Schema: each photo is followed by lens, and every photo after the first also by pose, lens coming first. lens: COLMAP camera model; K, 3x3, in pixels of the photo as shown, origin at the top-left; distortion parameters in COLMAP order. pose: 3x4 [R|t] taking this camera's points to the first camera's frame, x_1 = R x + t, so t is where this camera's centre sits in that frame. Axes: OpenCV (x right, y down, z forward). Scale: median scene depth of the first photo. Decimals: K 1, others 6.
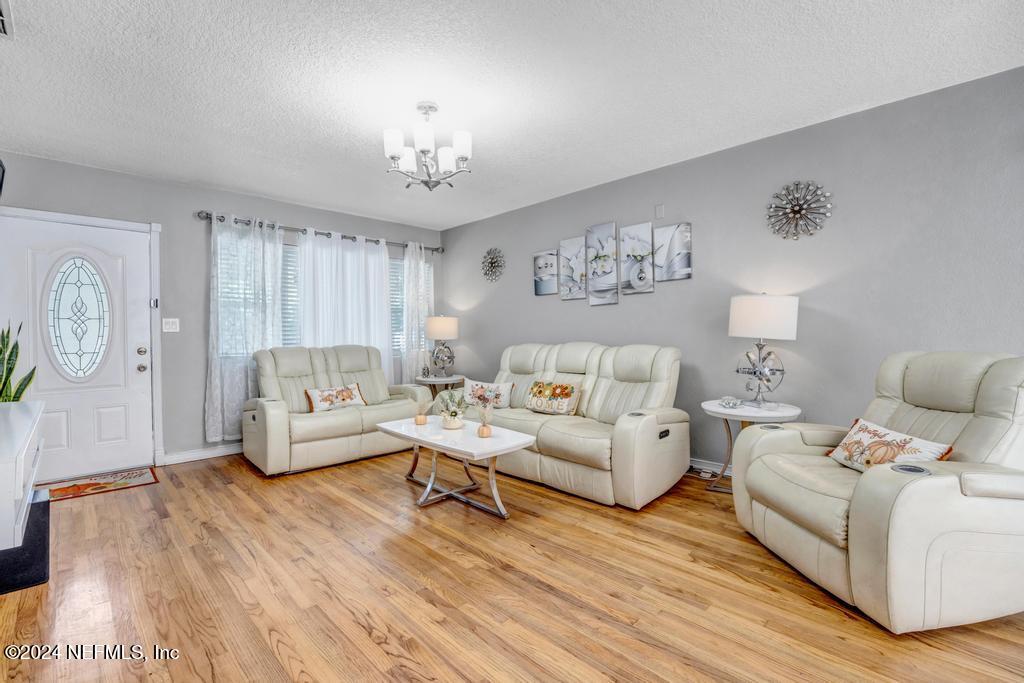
lens RADIAL K [[453.3, 0, 512.4], [0, 453.3, 338.6], [0, 0, 1]] dist [-0.018087, 0.000108]
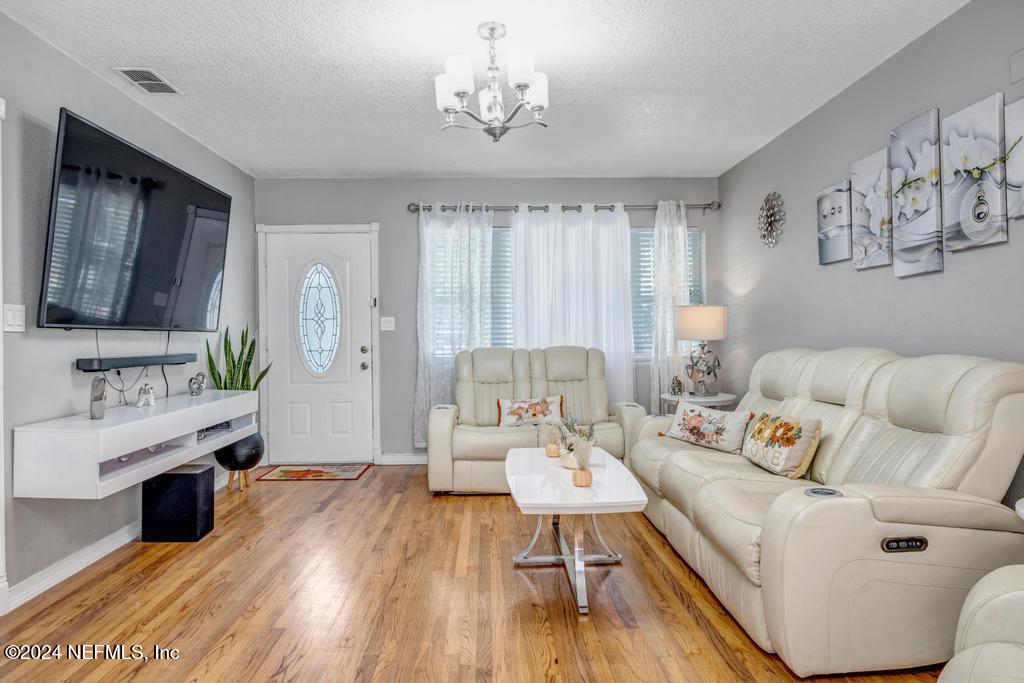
lens RADIAL K [[622.0, 0, 508.2], [0, 622.0, 339.3], [0, 0, 1]] dist [-0.016825, 0.005096]
pose [[0.729352, 0.006853, -0.684104, 0.347307], [-0.002950, 0.999972, 0.006871, -0.005633], [0.684132, -0.002993, 0.729352, 0.175466]]
